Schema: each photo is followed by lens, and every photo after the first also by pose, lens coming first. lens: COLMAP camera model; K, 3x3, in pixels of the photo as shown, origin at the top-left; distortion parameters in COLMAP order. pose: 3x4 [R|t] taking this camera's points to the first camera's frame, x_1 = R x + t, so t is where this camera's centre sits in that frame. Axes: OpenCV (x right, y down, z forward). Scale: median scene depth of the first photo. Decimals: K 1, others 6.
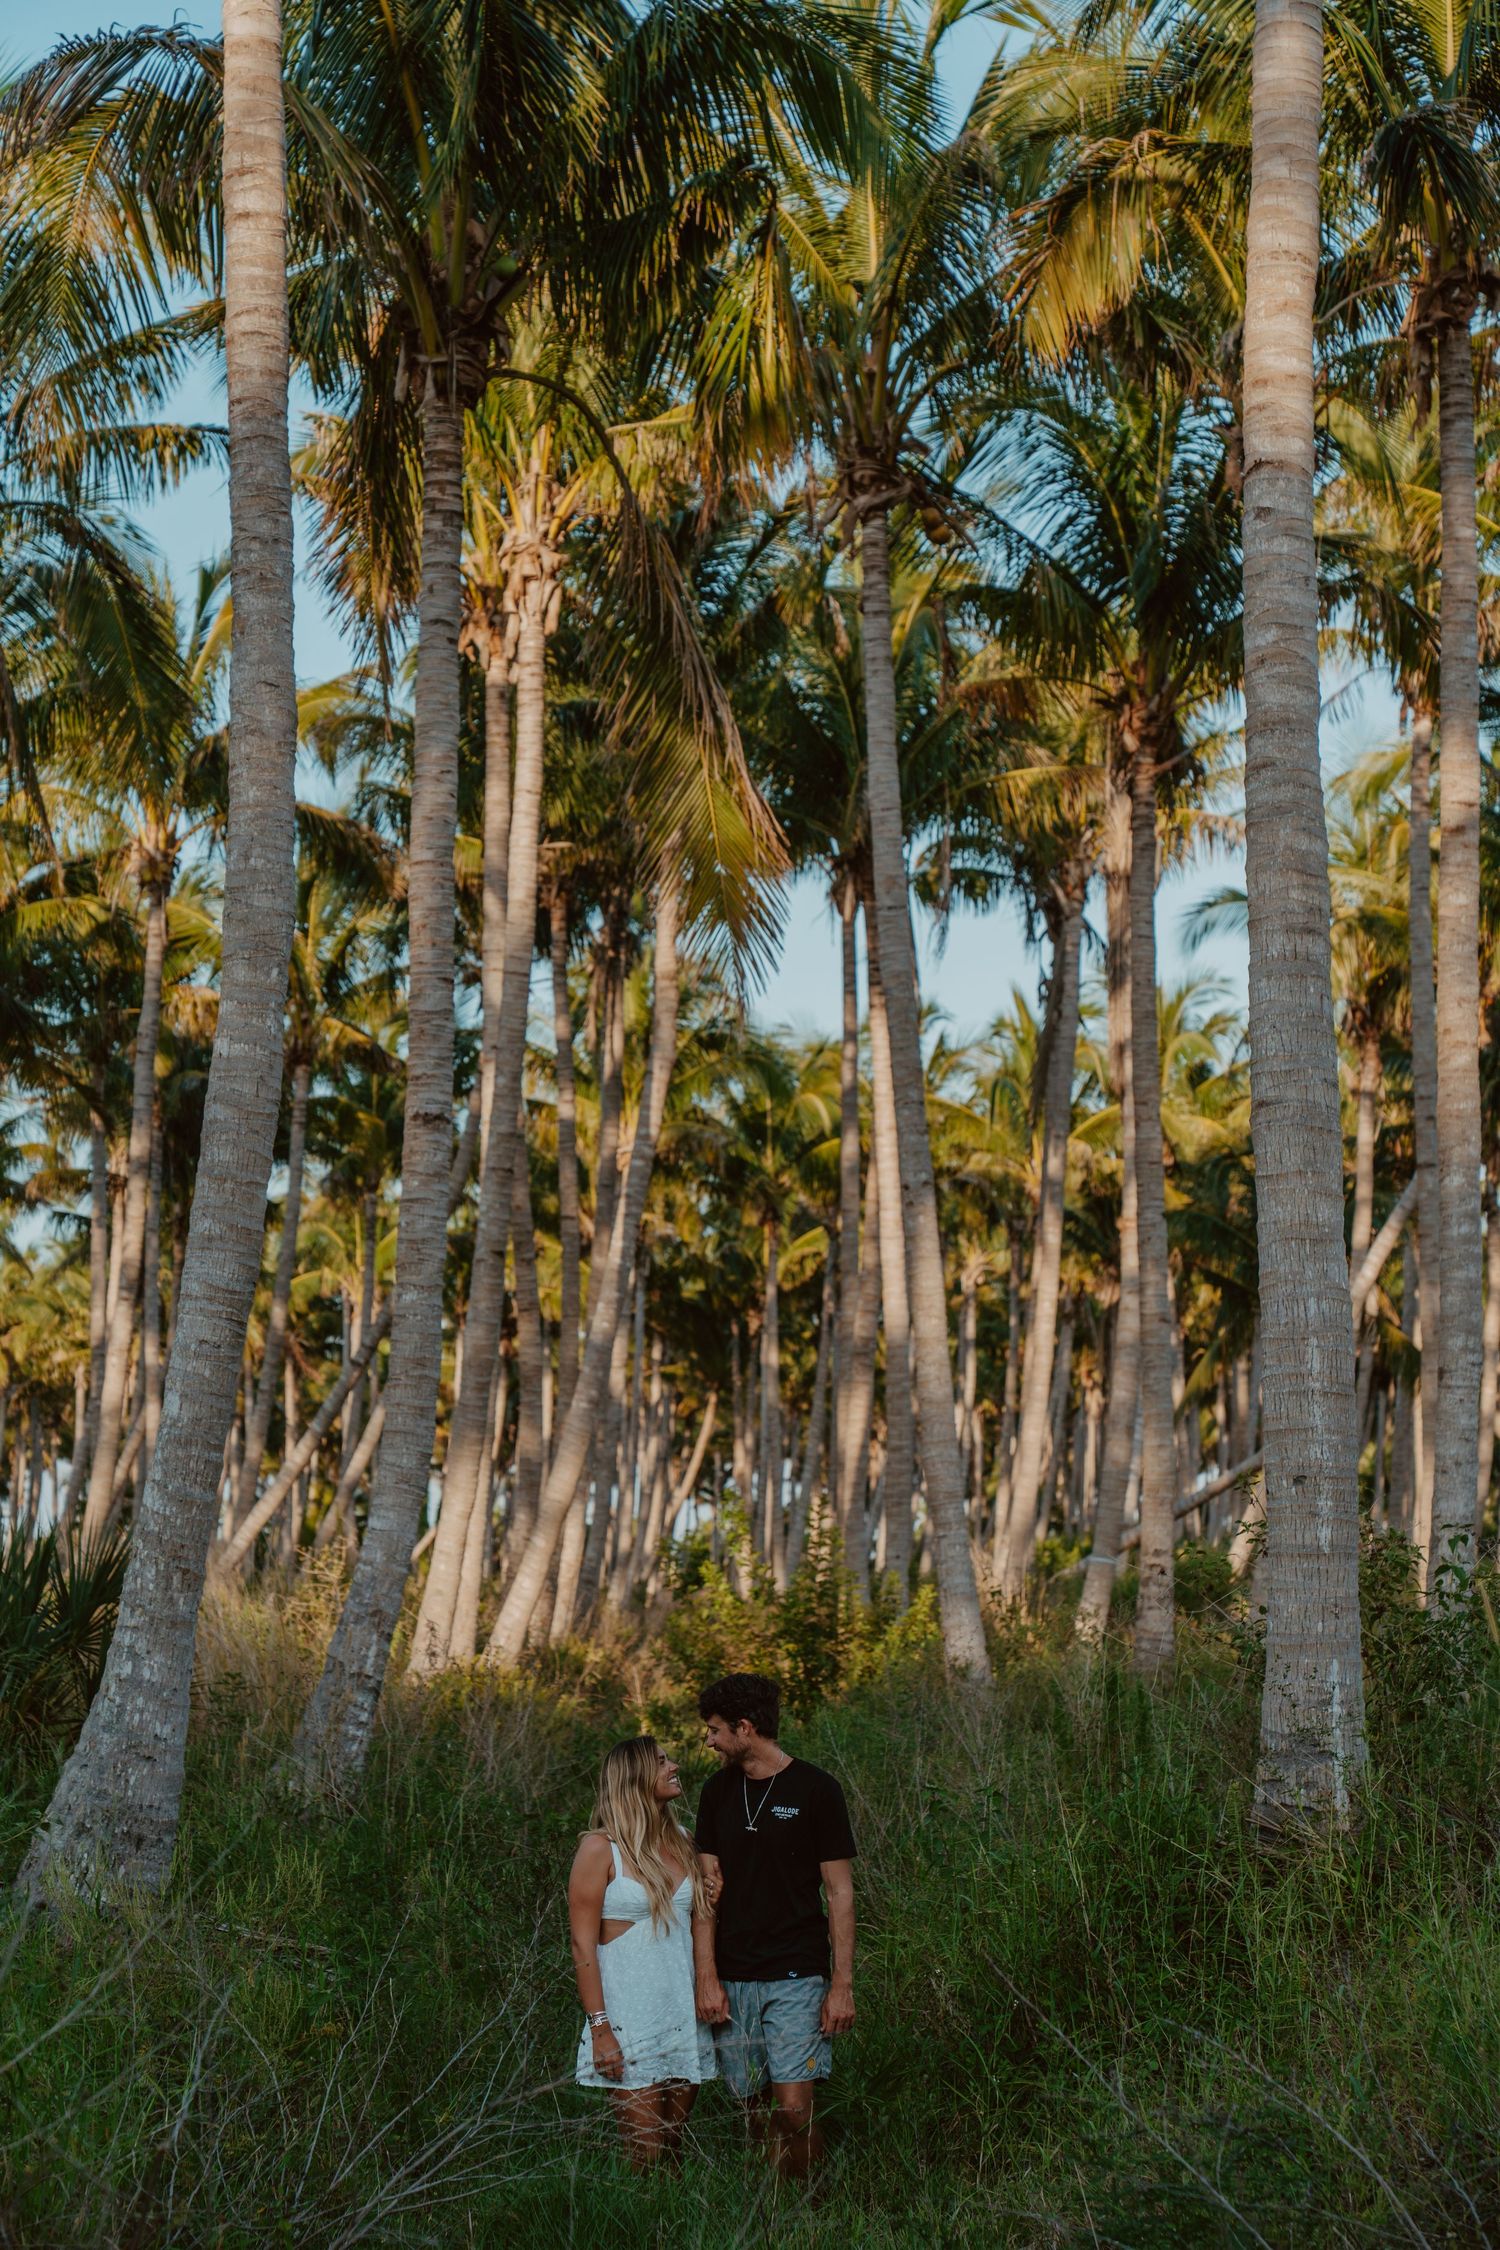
lens RADIAL K [[4425.0, 0, 750.0], [0, 4425.0, 1125.0], [0, 0, 1]] dist [0.410014, 0.134474]
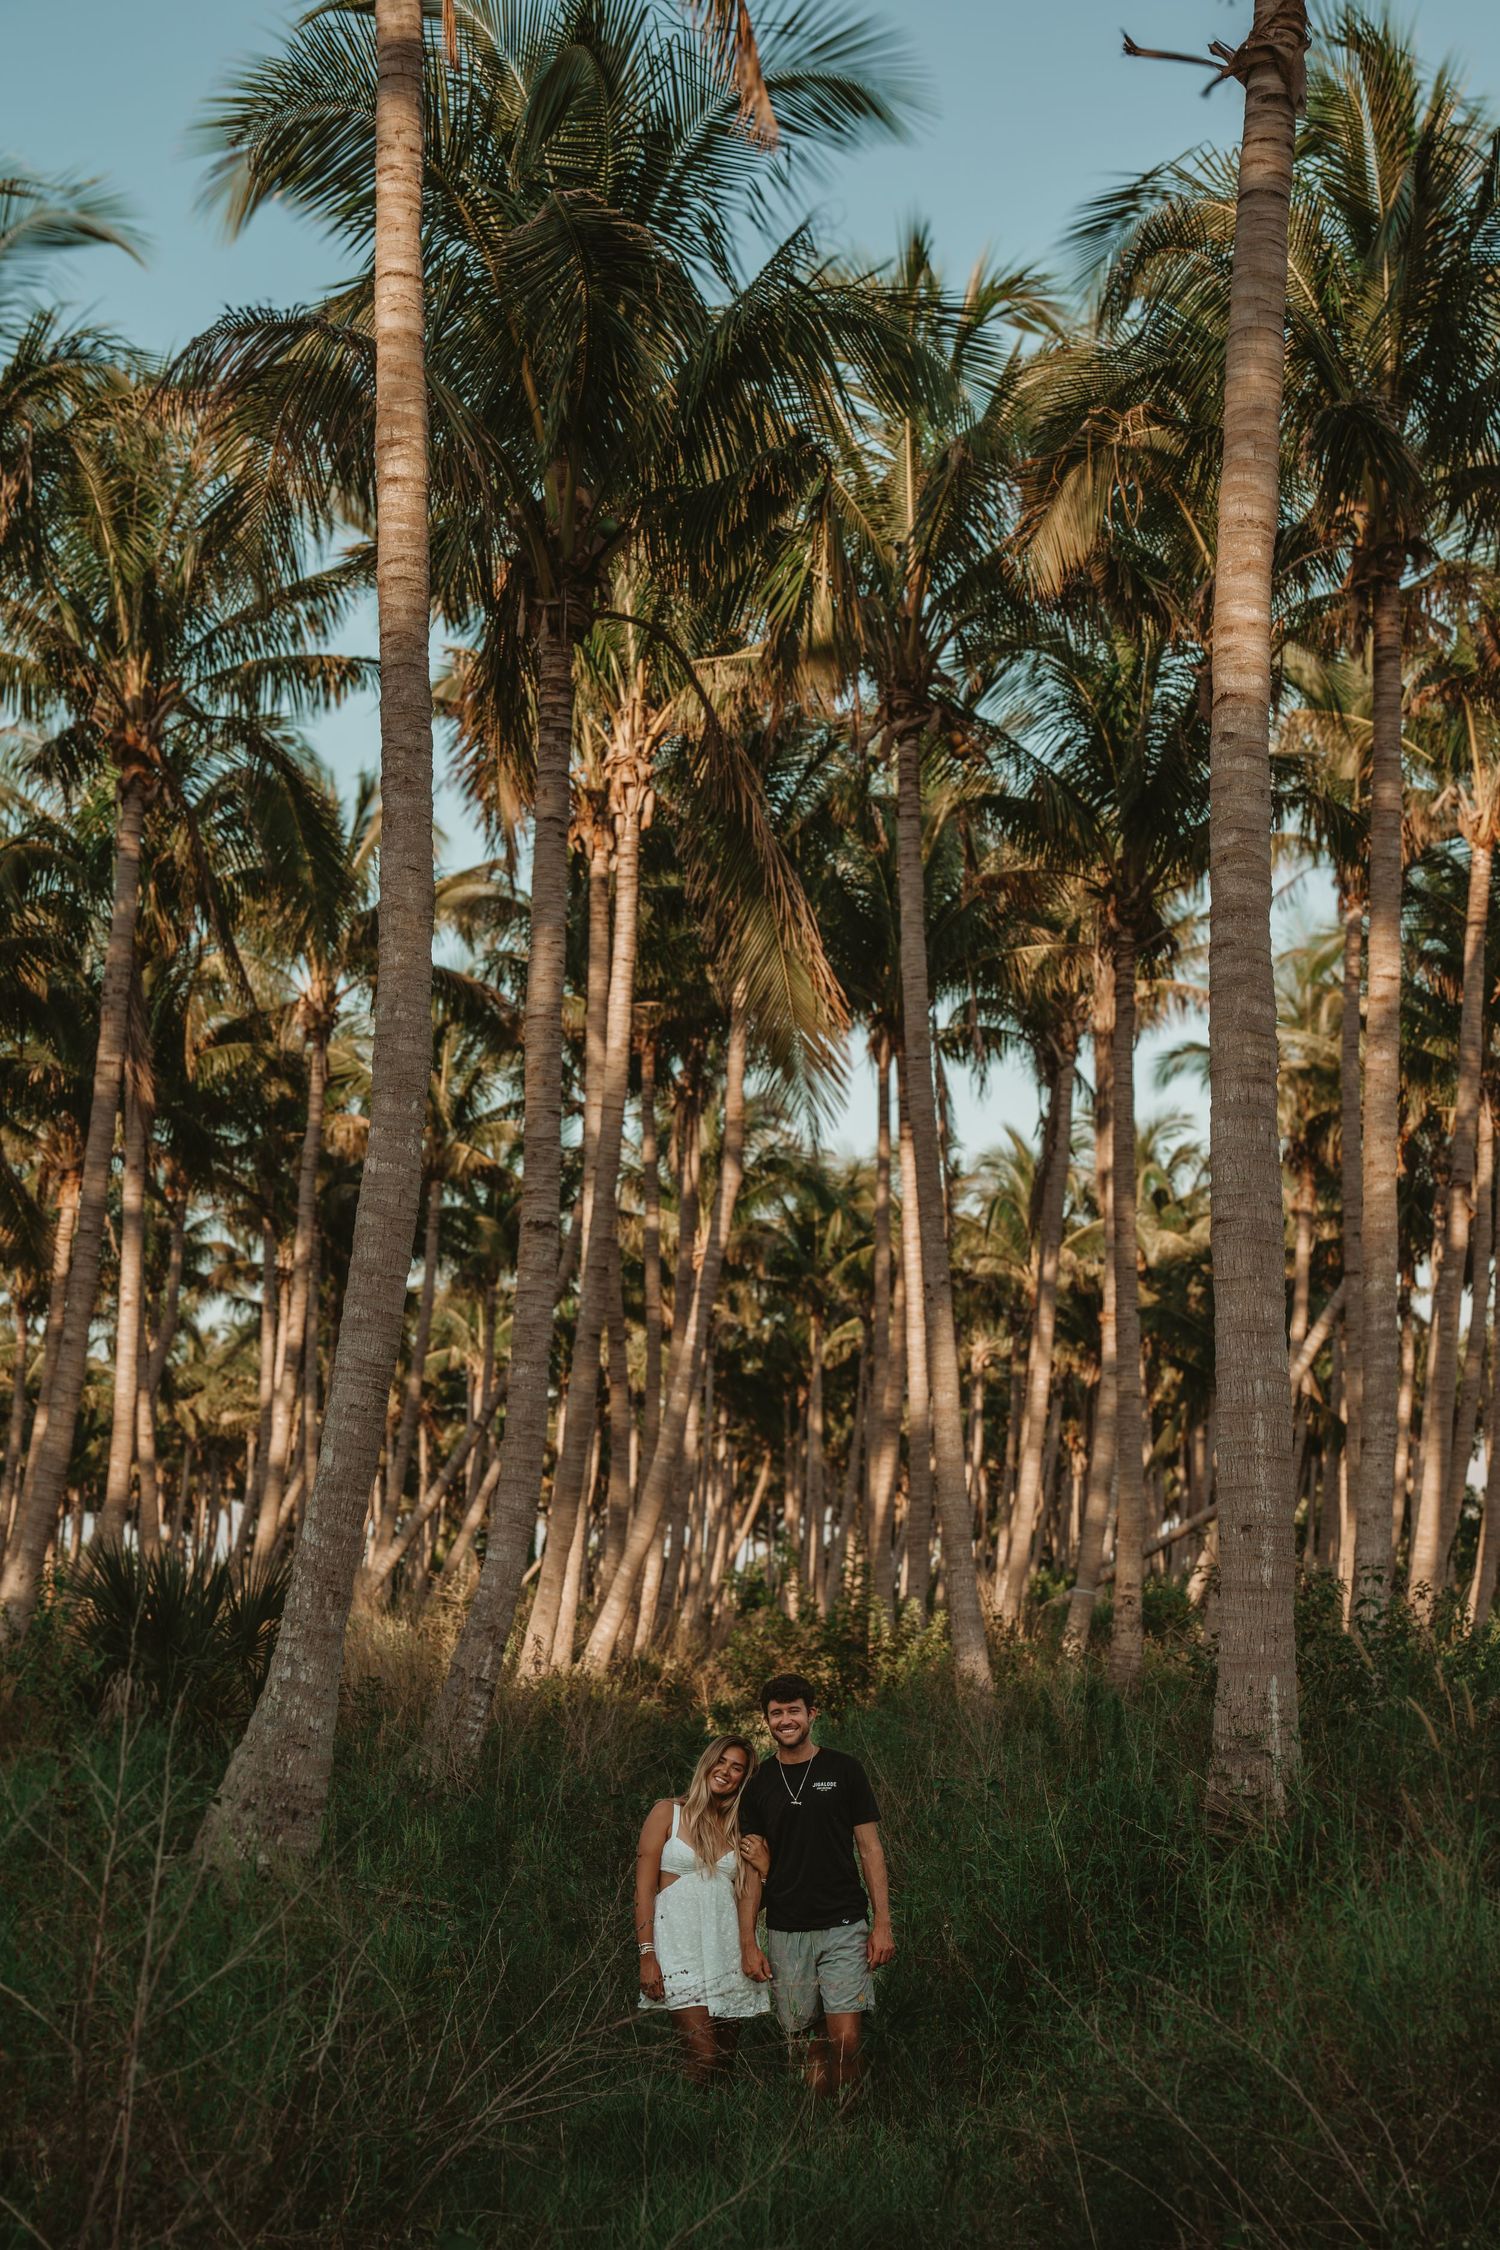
lens RADIAL K [[3289.1, 0, 750.0], [0, 3289.1, 1125.0], [0, 0, 1]] dist [-0.126020, 0.019071]
pose [[0.999823, 0.010956, -0.015283, -0.000643], [-0.011444, 0.999415, -0.032242, -0.000673], [0.014921, 0.032411, 0.999363, 0.101095]]
